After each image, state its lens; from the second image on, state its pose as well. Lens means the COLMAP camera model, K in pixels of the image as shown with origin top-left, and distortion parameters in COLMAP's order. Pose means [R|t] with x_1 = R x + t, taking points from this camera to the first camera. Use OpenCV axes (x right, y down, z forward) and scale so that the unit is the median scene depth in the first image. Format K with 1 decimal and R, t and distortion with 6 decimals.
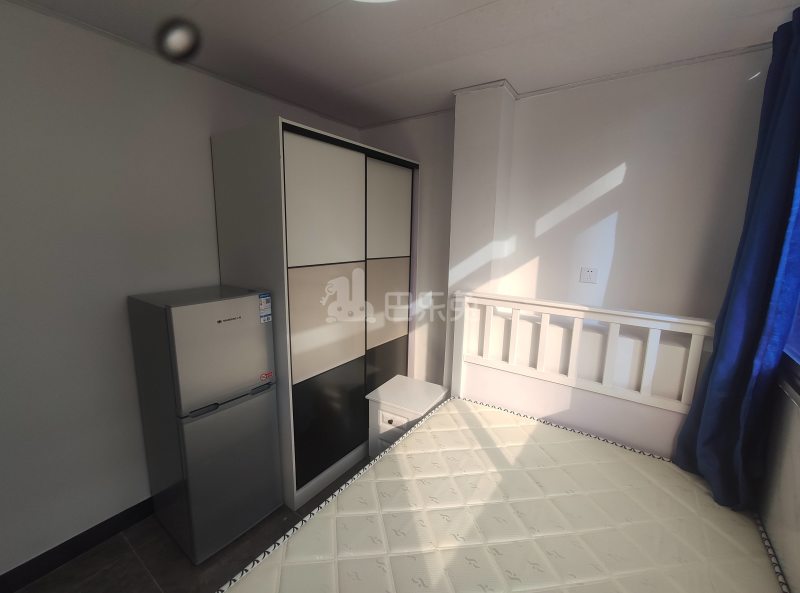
lens RADIAL K [[351.2, 0, 398.8], [0, 351.2, 299.6], [0, 0, 1]] dist [-0.002504, -0.000170]
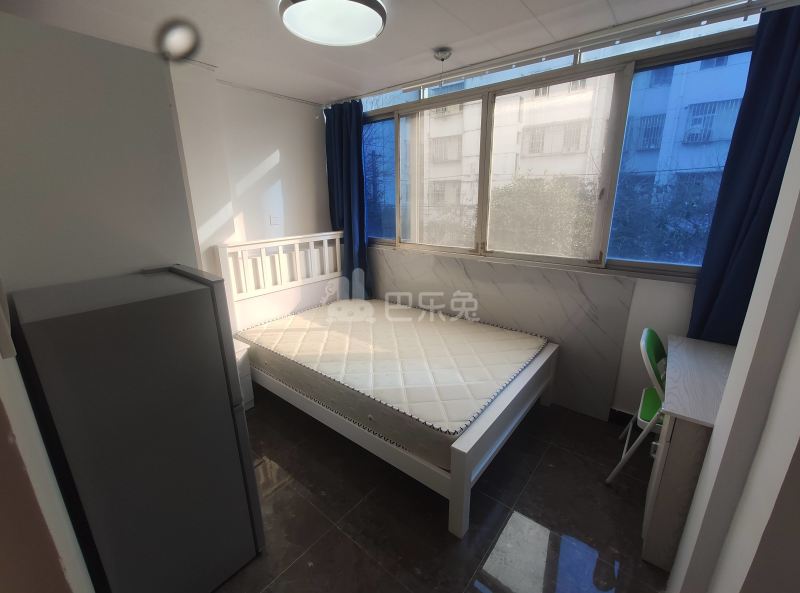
lens RADIAL K [[351.2, 0, 399.0], [0, 351.2, 292.5], [0, 0, 1]] dist [-0.002504, -0.000170]
pose [[0.064871, -0.296986, 0.952676, -1.156258], [0.192354, 0.940504, 0.280093, -0.107653], [-0.979179, 0.165081, 0.118137, 0.355219]]
